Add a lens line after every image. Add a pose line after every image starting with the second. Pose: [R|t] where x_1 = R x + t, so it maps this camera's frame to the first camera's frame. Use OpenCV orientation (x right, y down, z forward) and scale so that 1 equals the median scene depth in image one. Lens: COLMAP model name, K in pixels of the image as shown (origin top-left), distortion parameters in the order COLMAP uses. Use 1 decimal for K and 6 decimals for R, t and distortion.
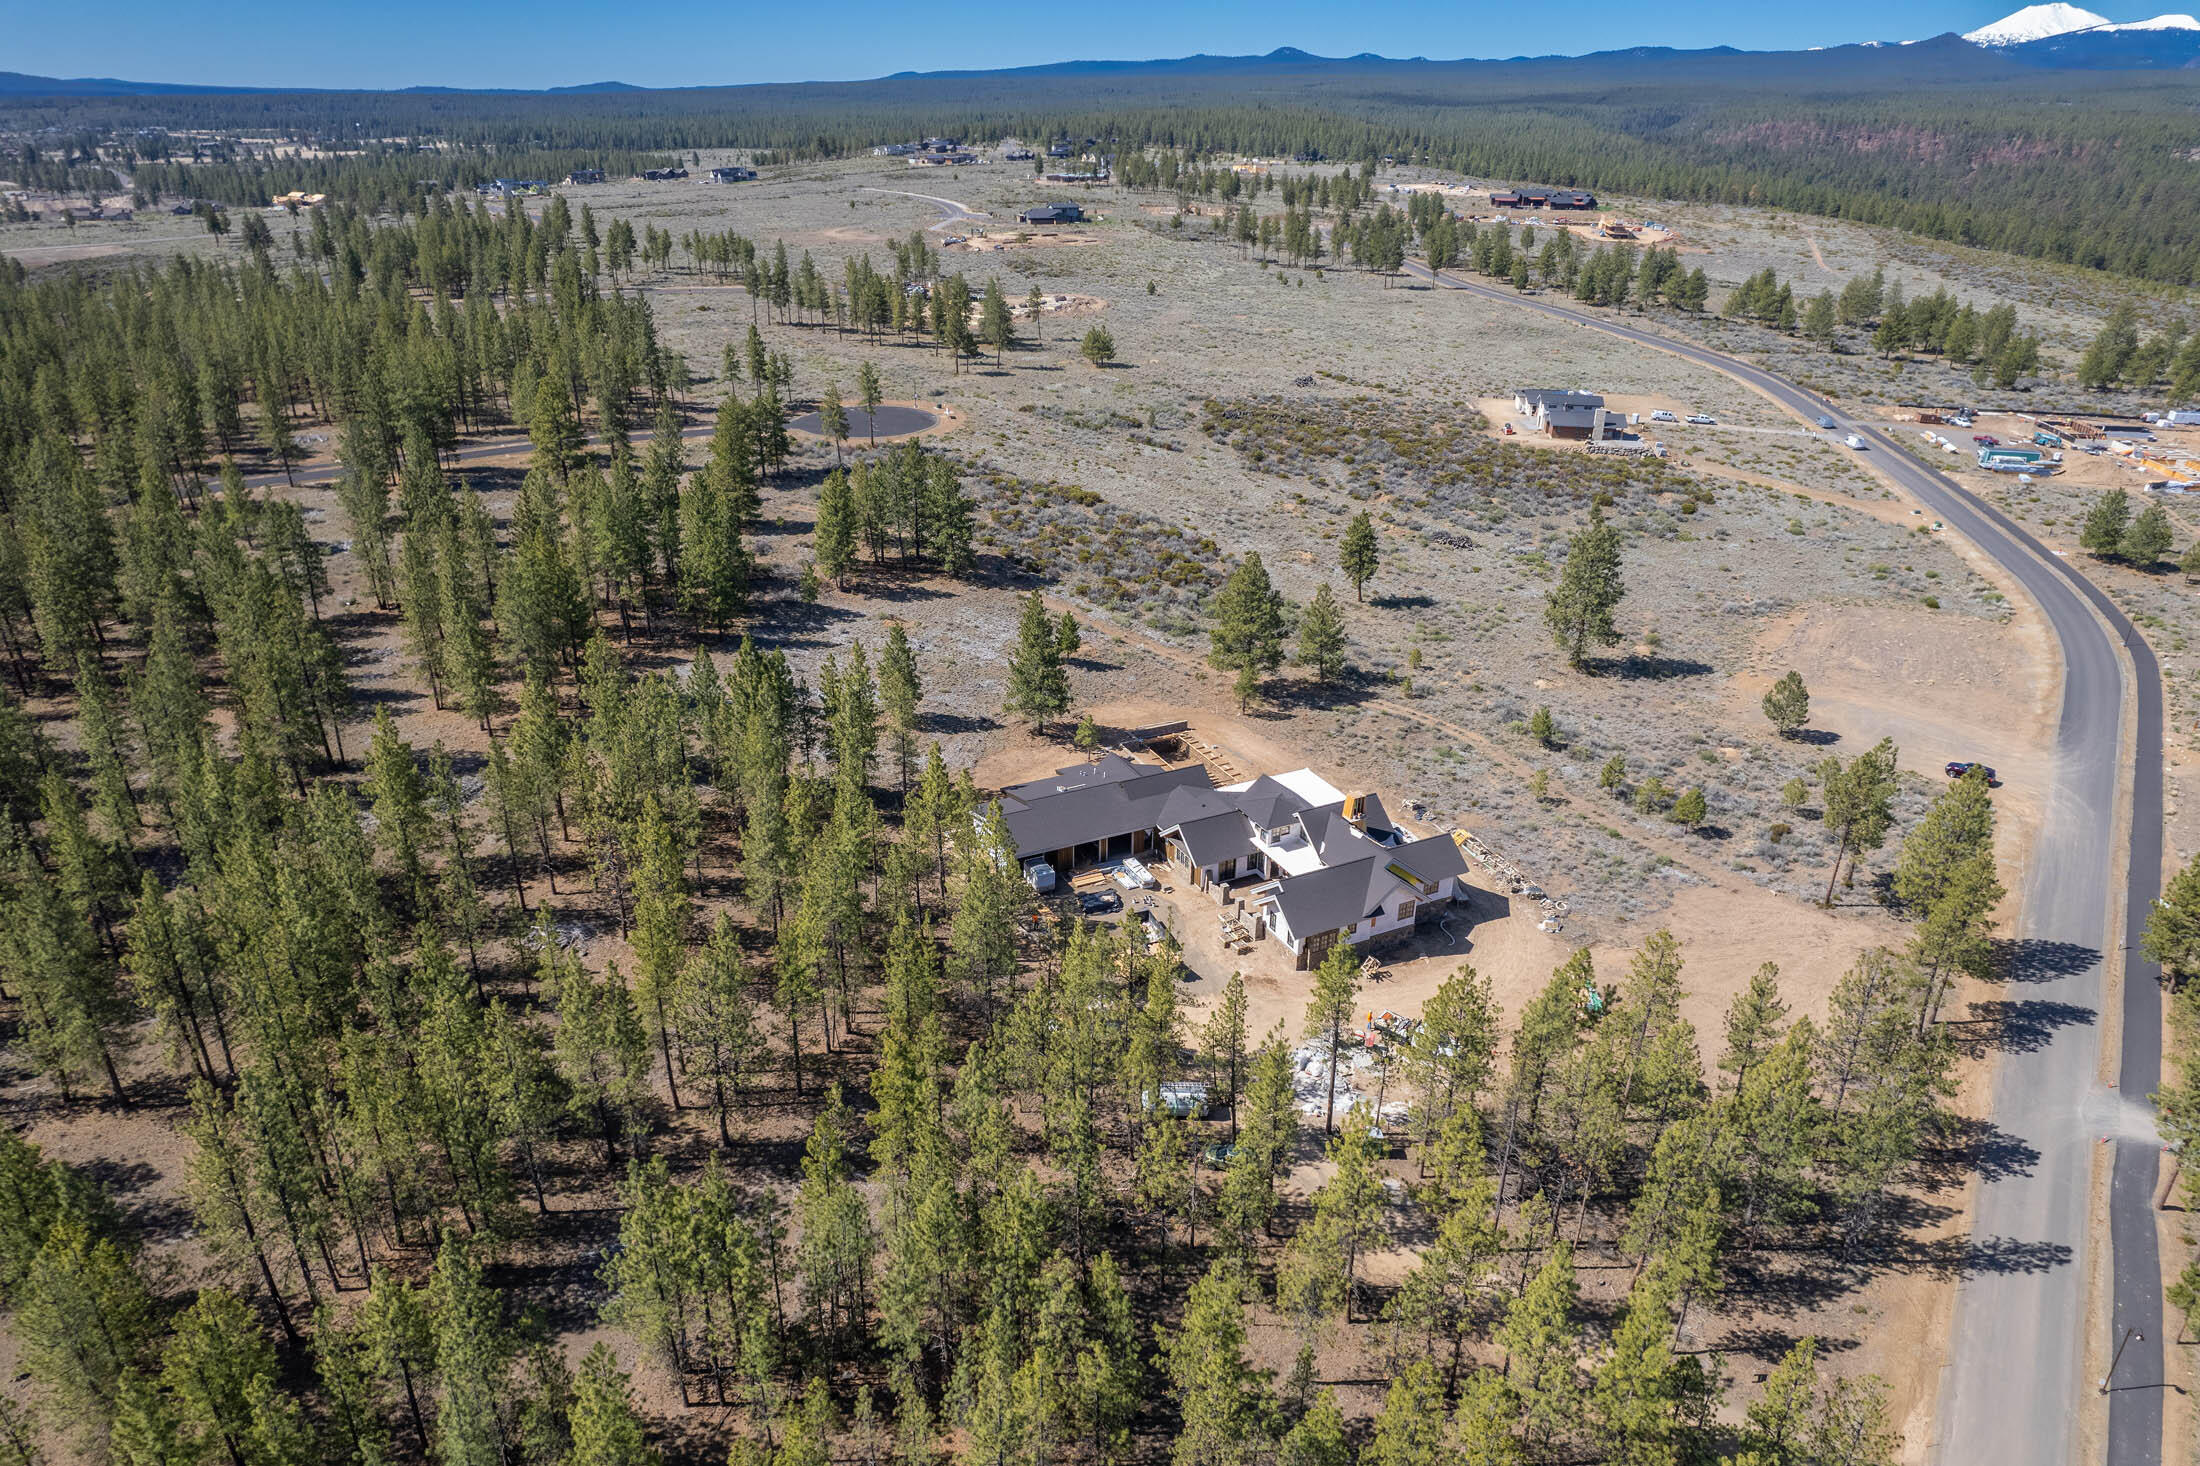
lens RADIAL K [[1404.5, 0, 1101.5], [0, 1404.5, 739.3], [0, 0, 1]] dist [-0.074128, 0.064387]
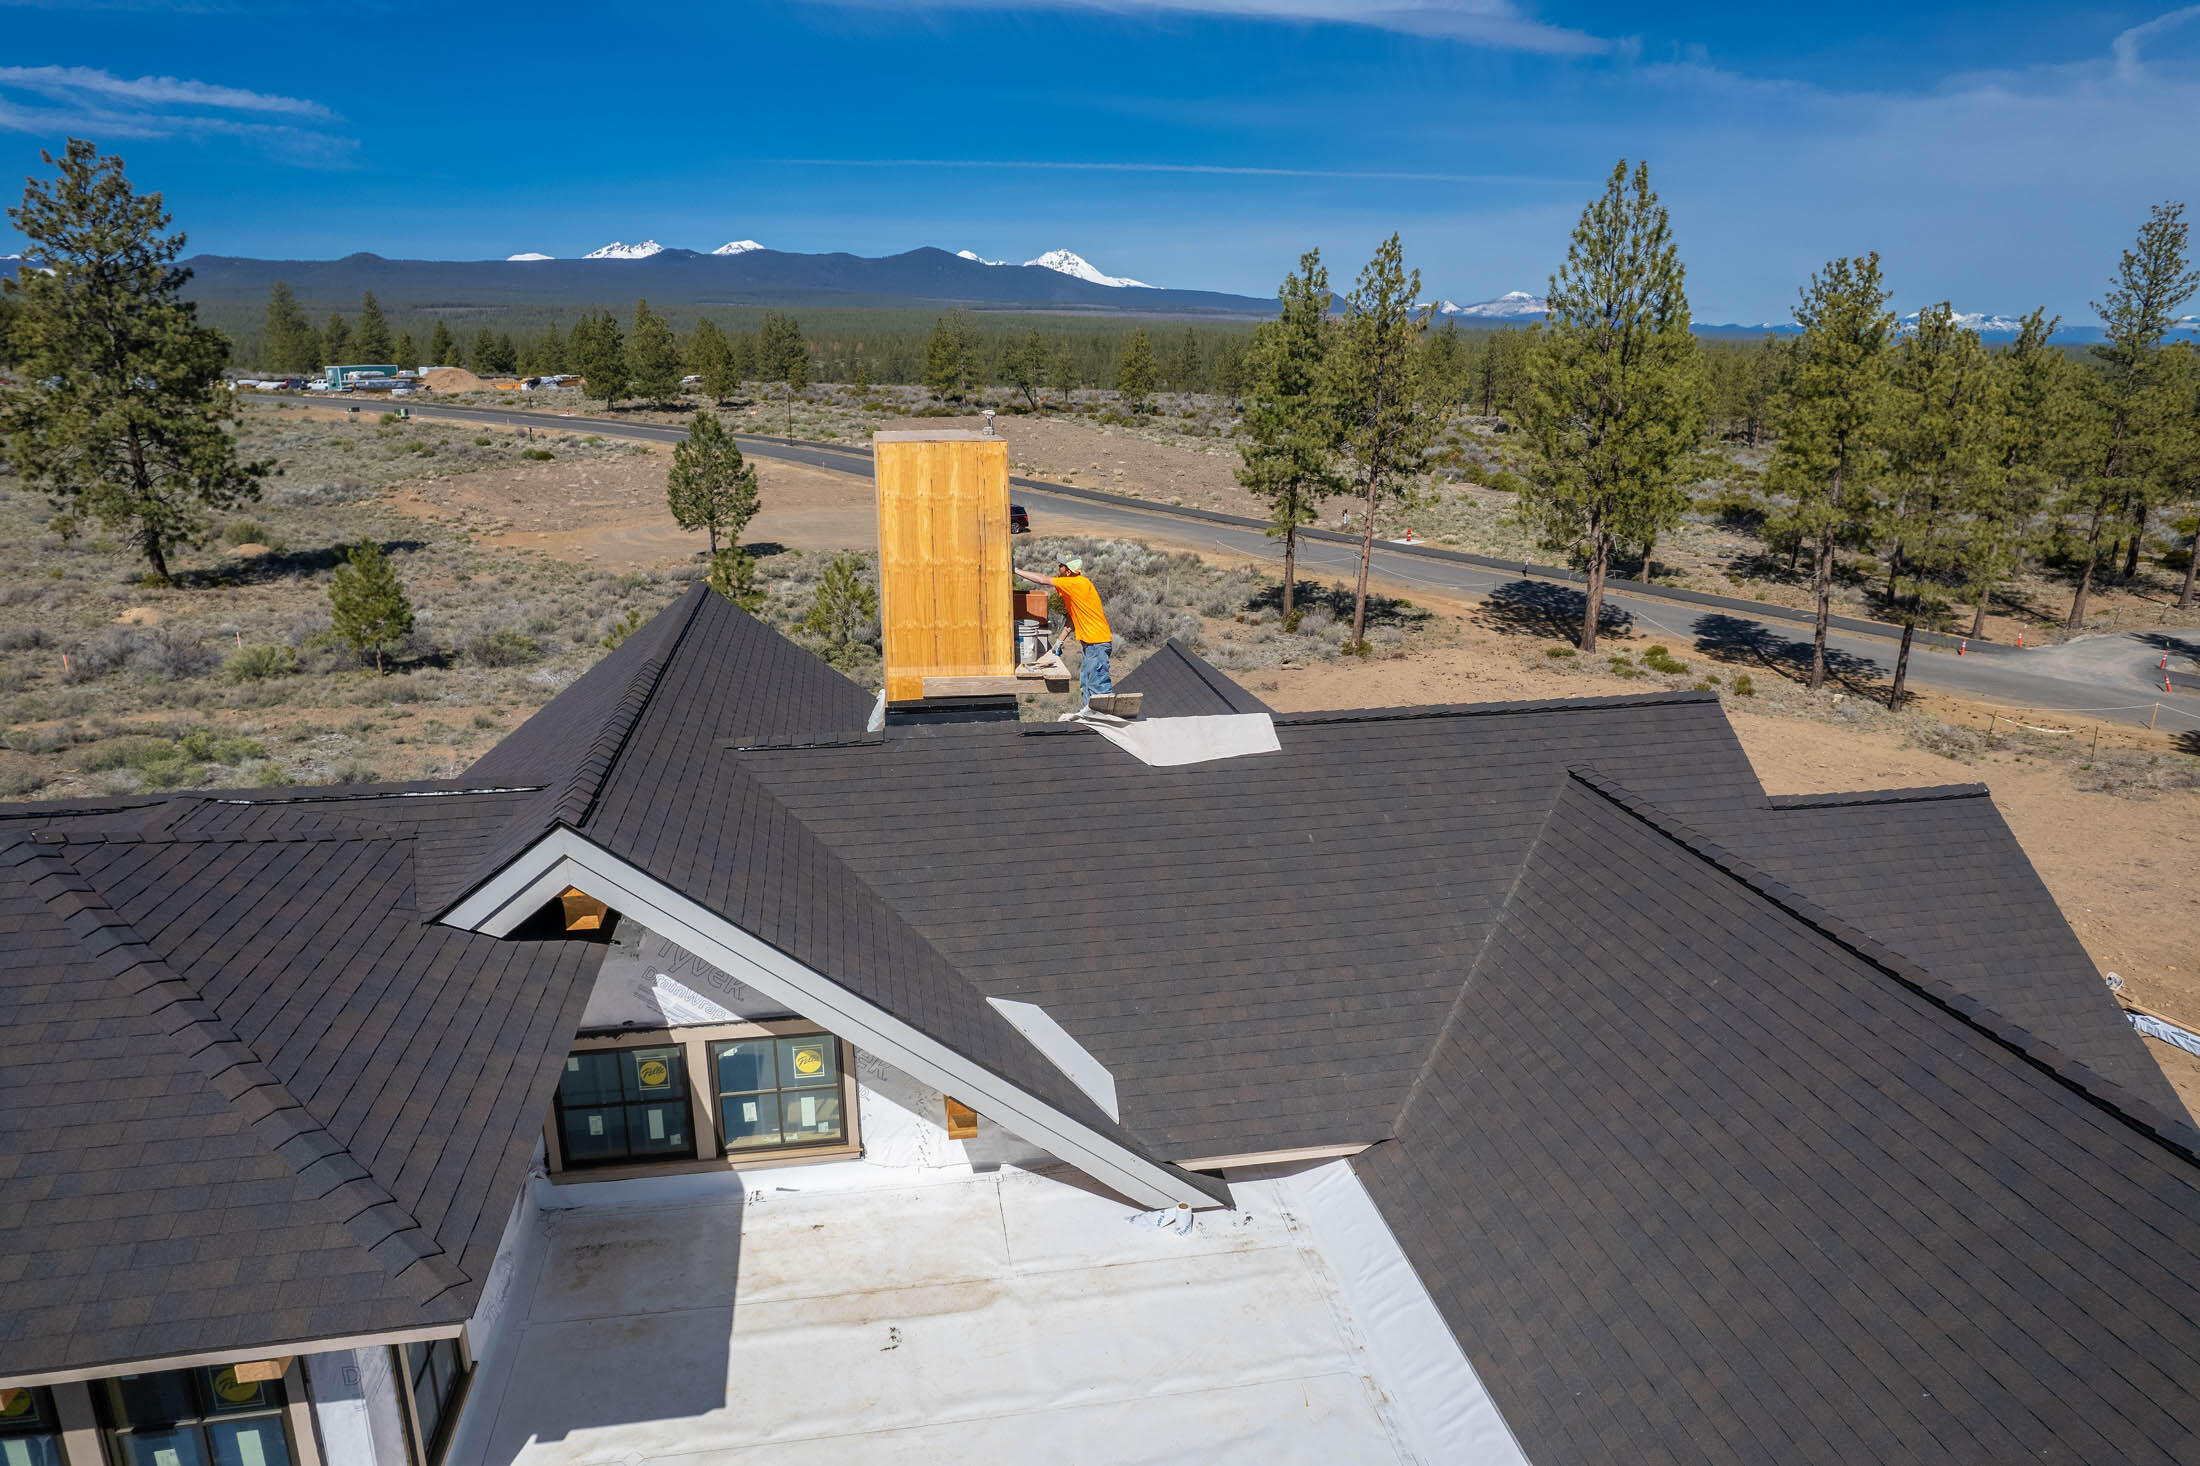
lens RADIAL K [[1404.5, 0, 1095.9], [0, 1404.5, 745.8], [0, 0, 1]] dist [-0.074128, 0.064387]
pose [[0.288106, -0.282431, 0.915001, 0.070060], [0.405916, 0.901444, 0.150435, 0.039853], [-0.867310, 0.328072, 0.374355, 0.778081]]
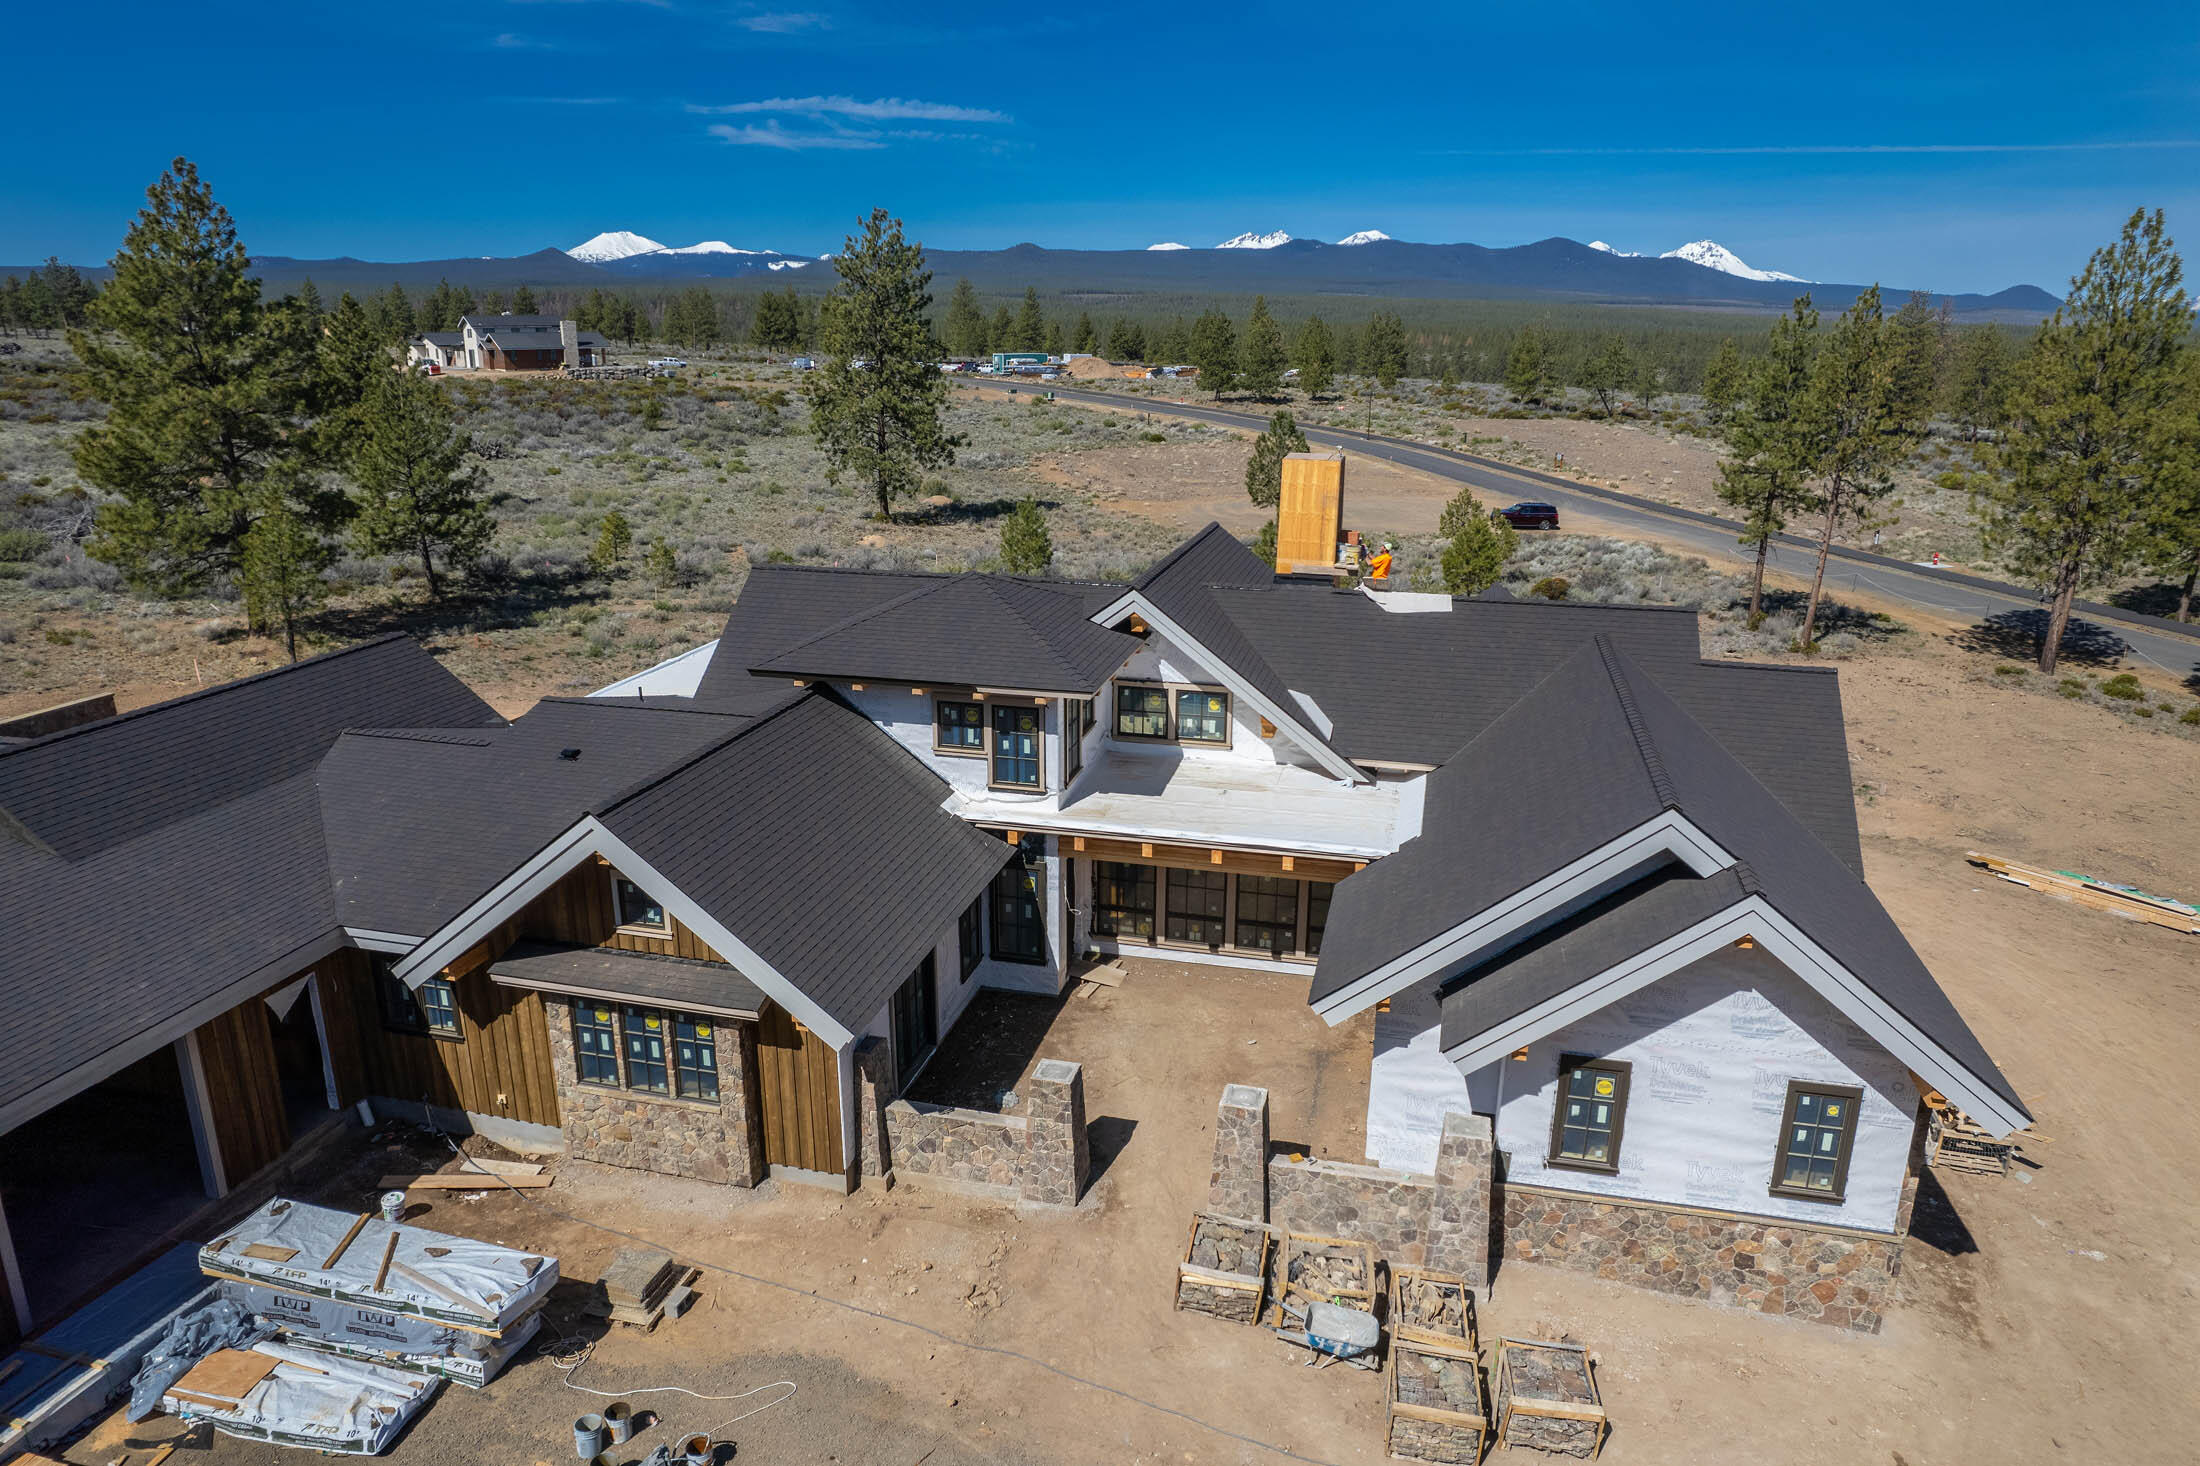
lens RADIAL K [[1404.5, 0, 1098.8], [0, 1404.5, 740.1], [0, 0, 1]] dist [-0.074128, 0.064387]
pose [[0.650241, -0.224252, 0.725877, -0.010078], [0.318800, 0.947795, 0.007231, 0.056520], [-0.689604, 0.226708, 0.687786, 0.714035]]
